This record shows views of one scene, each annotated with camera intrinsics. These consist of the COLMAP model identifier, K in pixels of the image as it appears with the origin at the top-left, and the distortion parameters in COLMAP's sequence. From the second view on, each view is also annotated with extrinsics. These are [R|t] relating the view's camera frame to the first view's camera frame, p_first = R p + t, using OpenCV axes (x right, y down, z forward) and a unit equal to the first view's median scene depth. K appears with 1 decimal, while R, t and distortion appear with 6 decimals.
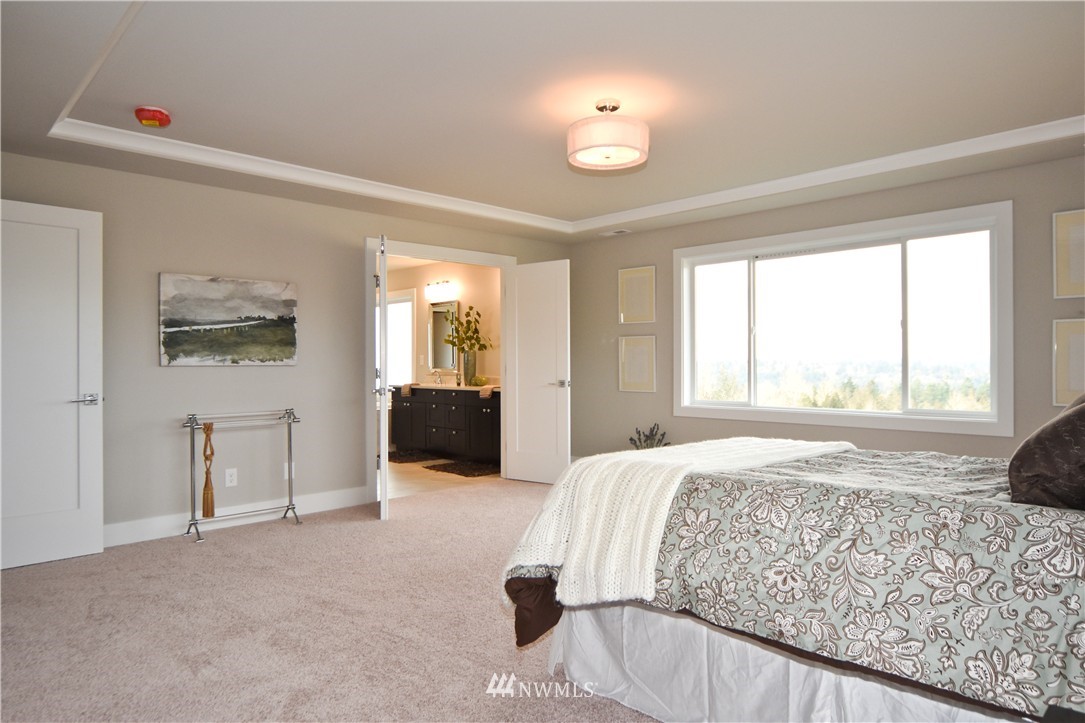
lens RADIAL K [[670.8, 0, 542.5], [0, 670.8, 361.5], [0, 0, 1]] dist [-0.006071, -0.002865]
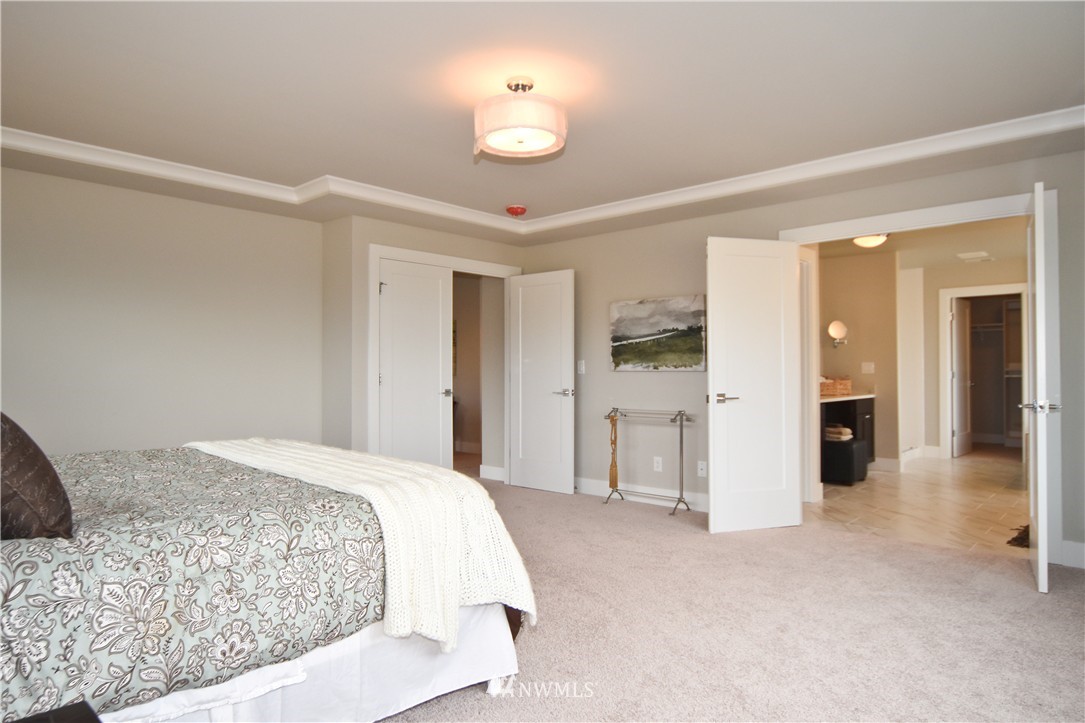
lens RADIAL K [[670.8, 0, 542.5], [0, 670.8, 361.5], [0, 0, 1]] dist [-0.006071, -0.002865]
pose [[0.056475, -0.009707, -0.998357, 0.731962], [0.000736, 0.999953, -0.009681, 0.000571], [0.998404, -0.000188, 0.056479, 0.731841]]
